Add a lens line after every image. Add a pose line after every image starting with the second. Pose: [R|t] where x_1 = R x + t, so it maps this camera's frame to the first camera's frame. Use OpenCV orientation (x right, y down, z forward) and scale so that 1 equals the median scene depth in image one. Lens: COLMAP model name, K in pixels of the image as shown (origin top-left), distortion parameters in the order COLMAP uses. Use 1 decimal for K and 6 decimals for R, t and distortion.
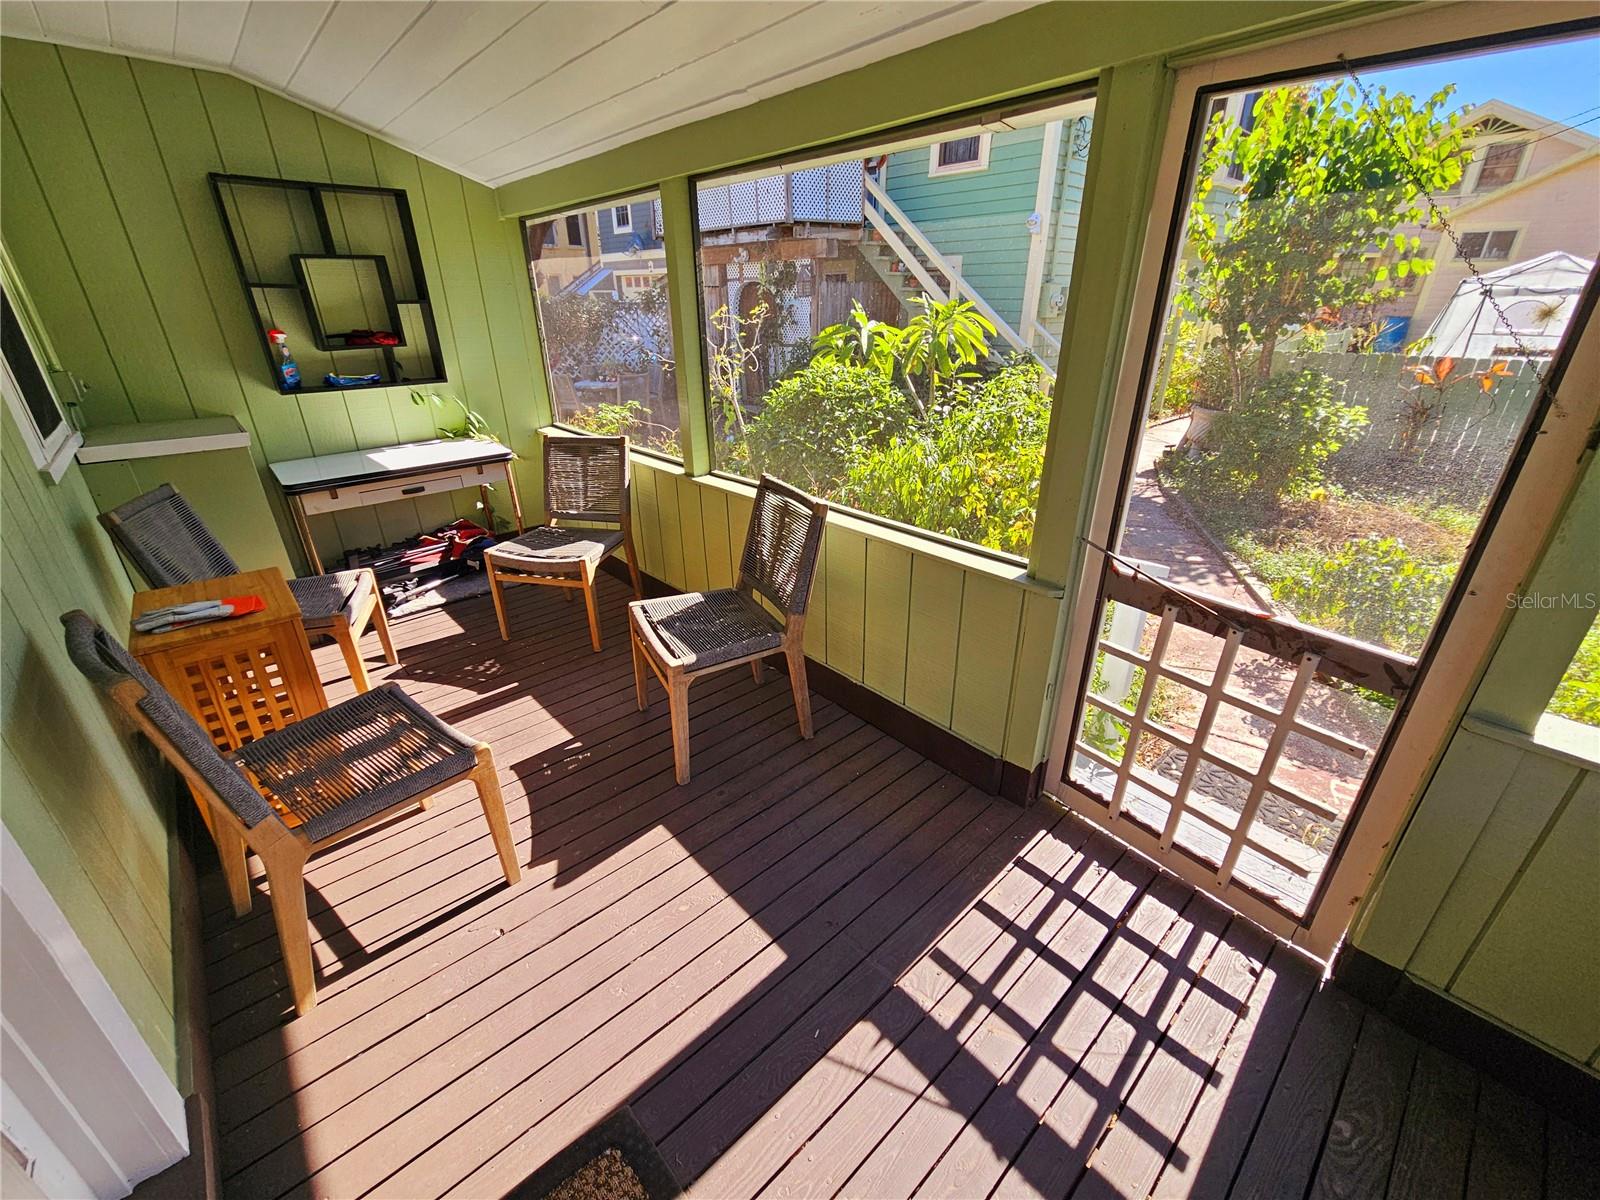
lens RADIAL K [[656.9, 0, 800.2], [0, 656.9, 598.7], [0, 0, 1]] dist [-0.003745, 0.000049]
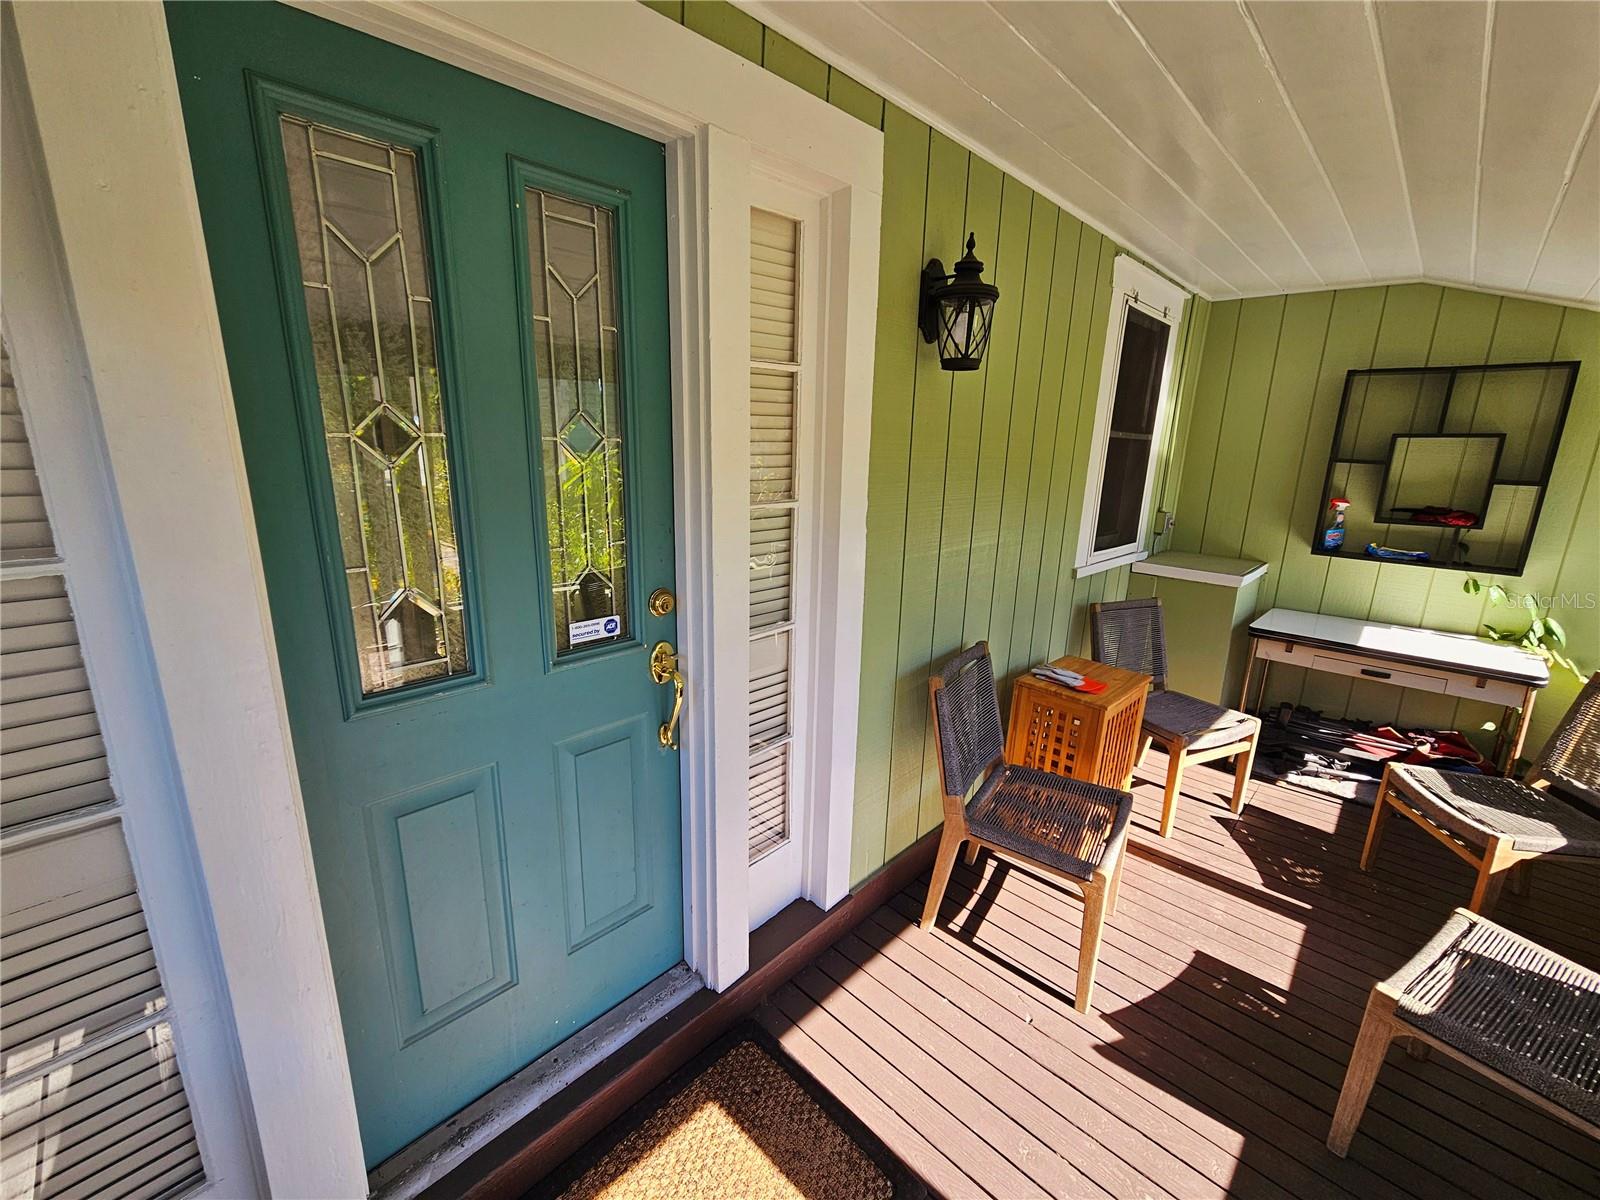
lens RADIAL K [[656.9, 0, 799.0], [0, 656.9, 600.3], [0, 0, 1]] dist [-0.003745, 0.000049]
pose [[0.071543, 0.243471, -0.967266, 0.219069], [-0.437458, 0.879166, 0.188939, -0.081308], [0.896388, 0.409621, 0.169406, 0.093076]]
